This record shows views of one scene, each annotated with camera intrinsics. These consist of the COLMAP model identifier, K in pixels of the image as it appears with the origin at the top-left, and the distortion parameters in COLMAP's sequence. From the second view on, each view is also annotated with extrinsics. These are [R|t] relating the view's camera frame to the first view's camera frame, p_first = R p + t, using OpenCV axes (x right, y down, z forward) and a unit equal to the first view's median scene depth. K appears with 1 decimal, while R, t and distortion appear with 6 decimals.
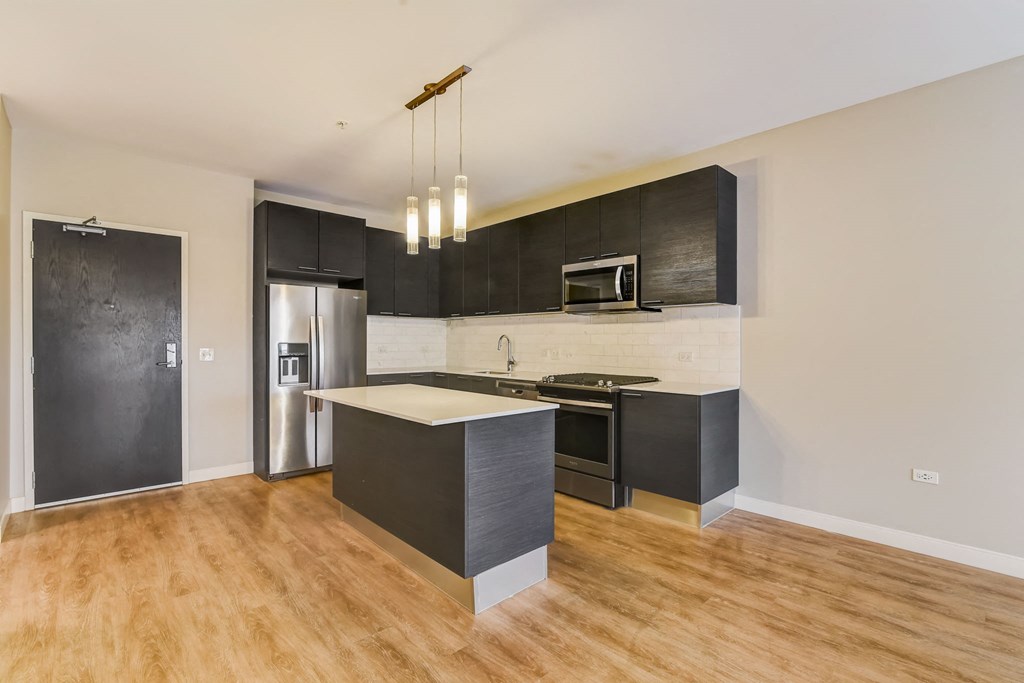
lens RADIAL K [[467.7, 0, 518.7], [0, 467.7, 341.5], [0, 0, 1]] dist [-0.008793, 0.000731]
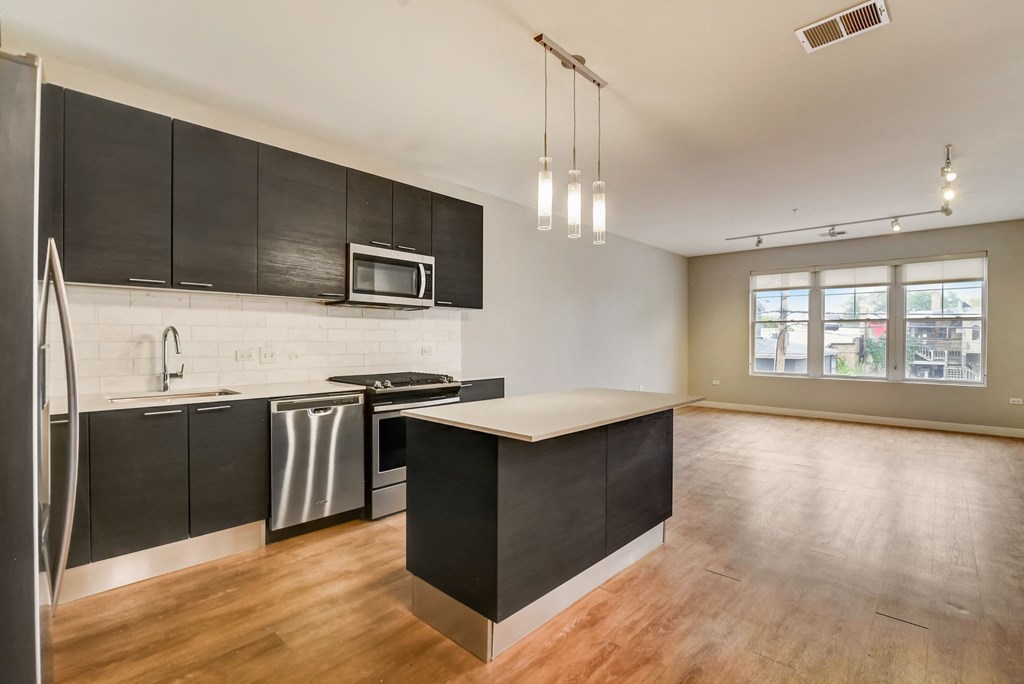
lens RADIAL K [[467.7, 0, 515.2], [0, 467.7, 338.2], [0, 0, 1]] dist [-0.008793, 0.000731]
pose [[-0.040792, 0.000638, 0.999167, -0.806672], [-0.002053, 0.999998, -0.000723, -0.000508], [-0.999166, -0.002080, -0.040791, 0.851754]]
